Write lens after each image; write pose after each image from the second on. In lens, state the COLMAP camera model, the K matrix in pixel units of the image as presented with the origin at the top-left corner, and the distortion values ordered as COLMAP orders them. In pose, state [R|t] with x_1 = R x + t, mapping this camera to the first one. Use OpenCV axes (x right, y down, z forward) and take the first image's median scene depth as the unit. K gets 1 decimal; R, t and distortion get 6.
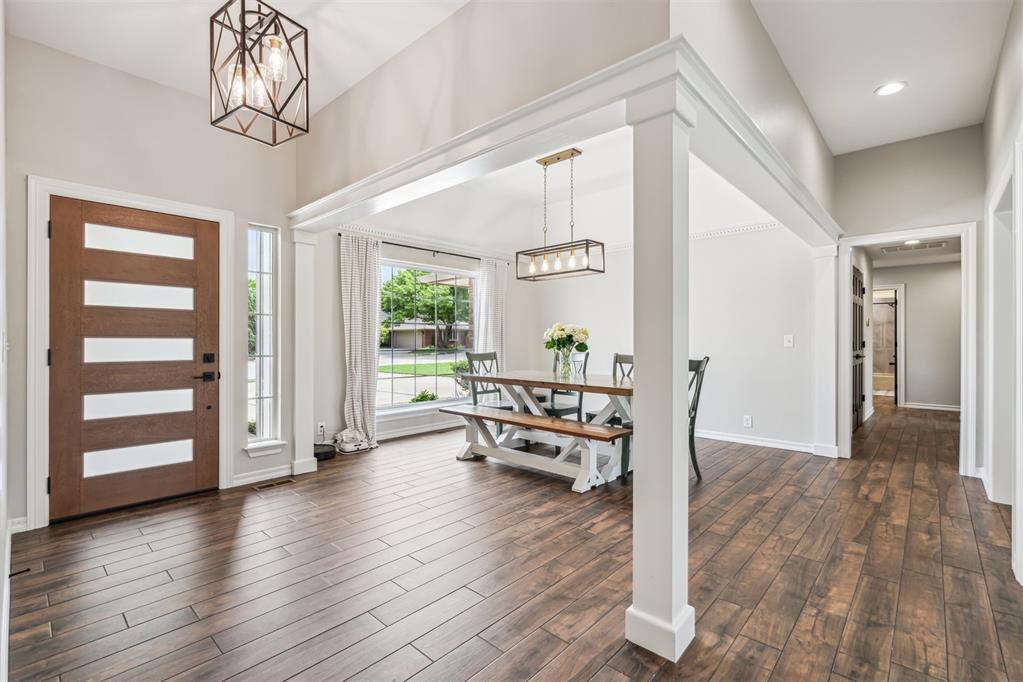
lens RADIAL K [[461.8, 0, 514.0], [0, 461.8, 338.6], [0, 0, 1]] dist [-0.002176, -0.000169]
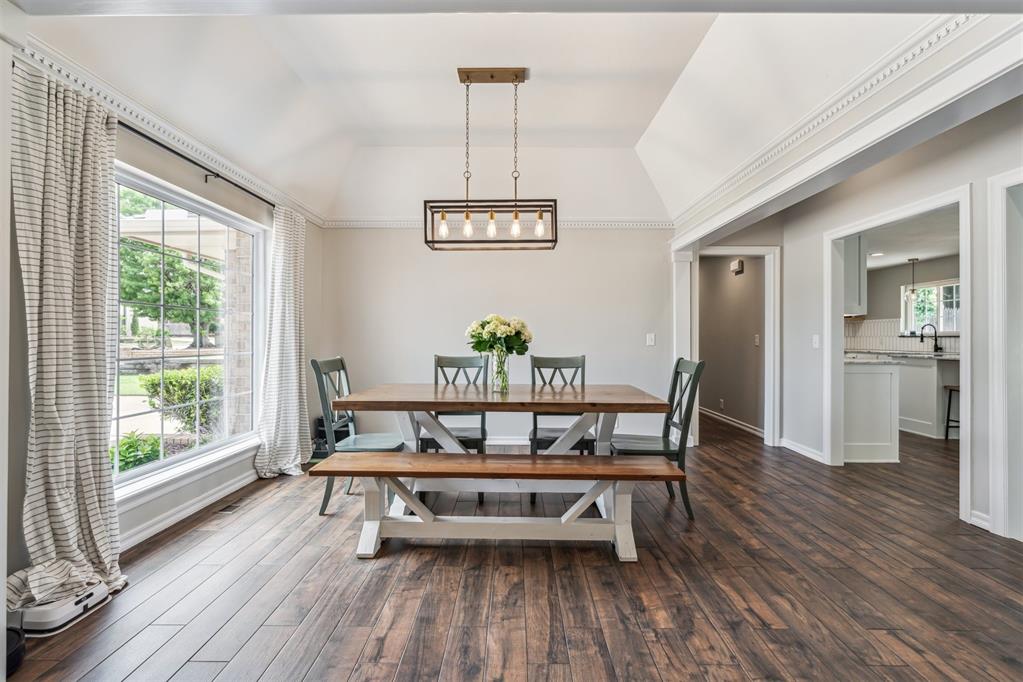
lens RADIAL K [[466.6, 0, 509.7], [0, 466.6, 330.6], [0, 0, 1]] dist [-0.001617, 0.000576]
pose [[0.748705, 0.009788, 0.662831, -0.357284], [0.002001, 0.999853, -0.017025, 0.003519], [-0.662900, 0.014073, 0.748575, 0.475201]]
